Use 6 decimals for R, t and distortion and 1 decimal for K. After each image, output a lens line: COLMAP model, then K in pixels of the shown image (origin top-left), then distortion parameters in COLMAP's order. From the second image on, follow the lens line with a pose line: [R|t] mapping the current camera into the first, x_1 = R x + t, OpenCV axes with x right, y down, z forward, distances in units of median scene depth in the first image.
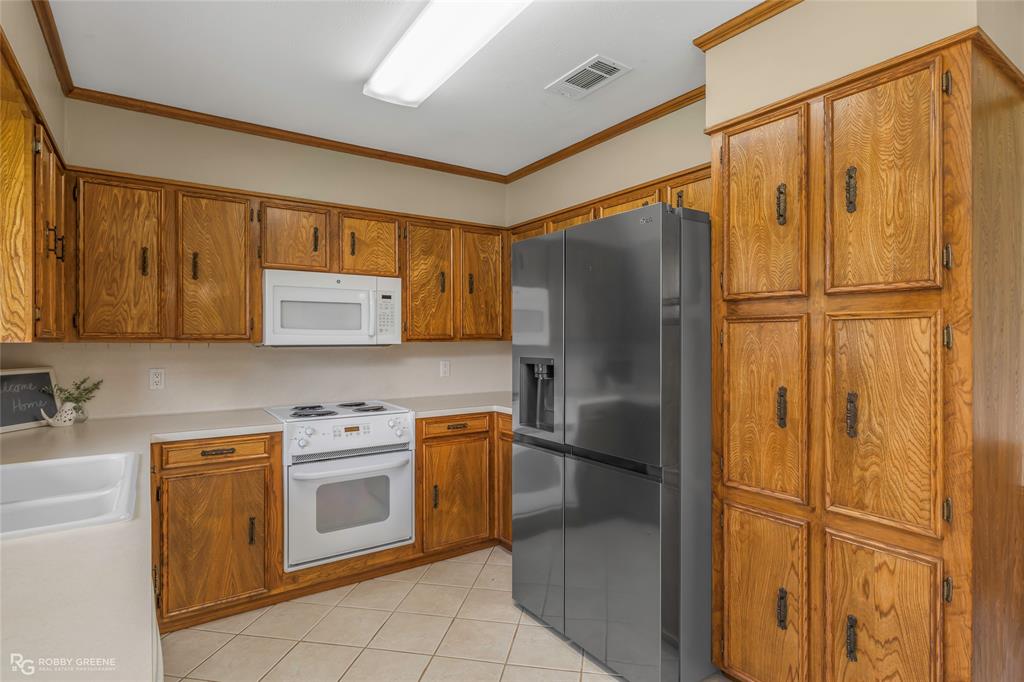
lens RADIAL K [[530.0, 0, 510.7], [0, 530.0, 340.3], [0, 0, 1]] dist [-0.007114, 0.003888]
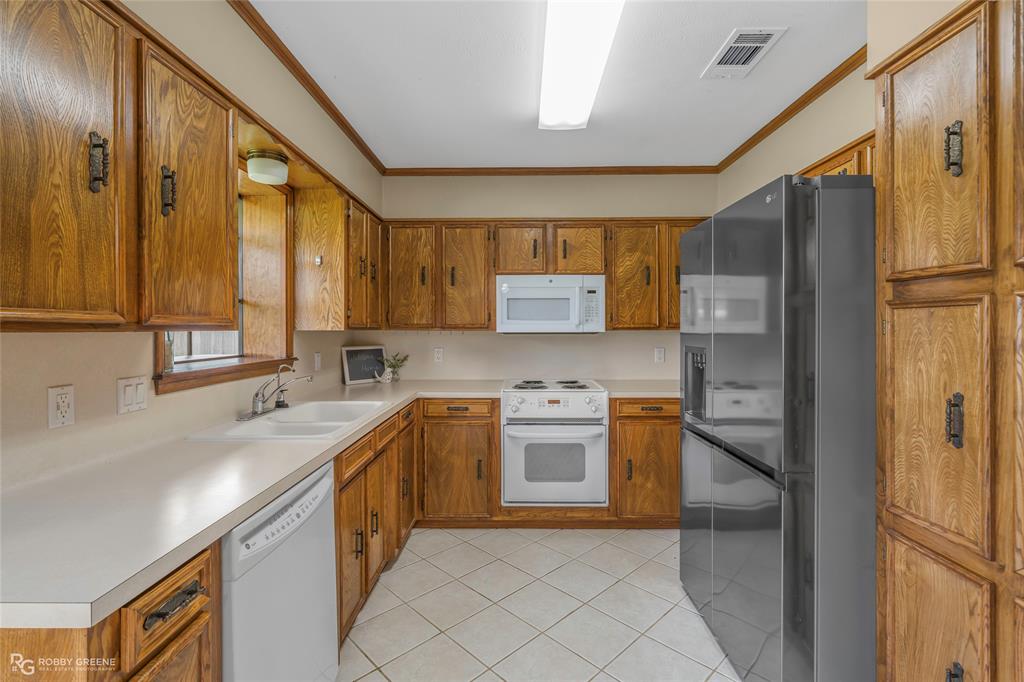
lens RADIAL K [[465.6, 0, 510.7], [0, 465.6, 328.5], [0, 0, 1]] dist [-0.008932, 0.001760]
pose [[0.816494, 0.001264, -0.577352, 0.256569], [-0.000379, 0.999999, 0.001653, -0.002847], [0.577353, -0.001131, 0.816494, 0.071440]]
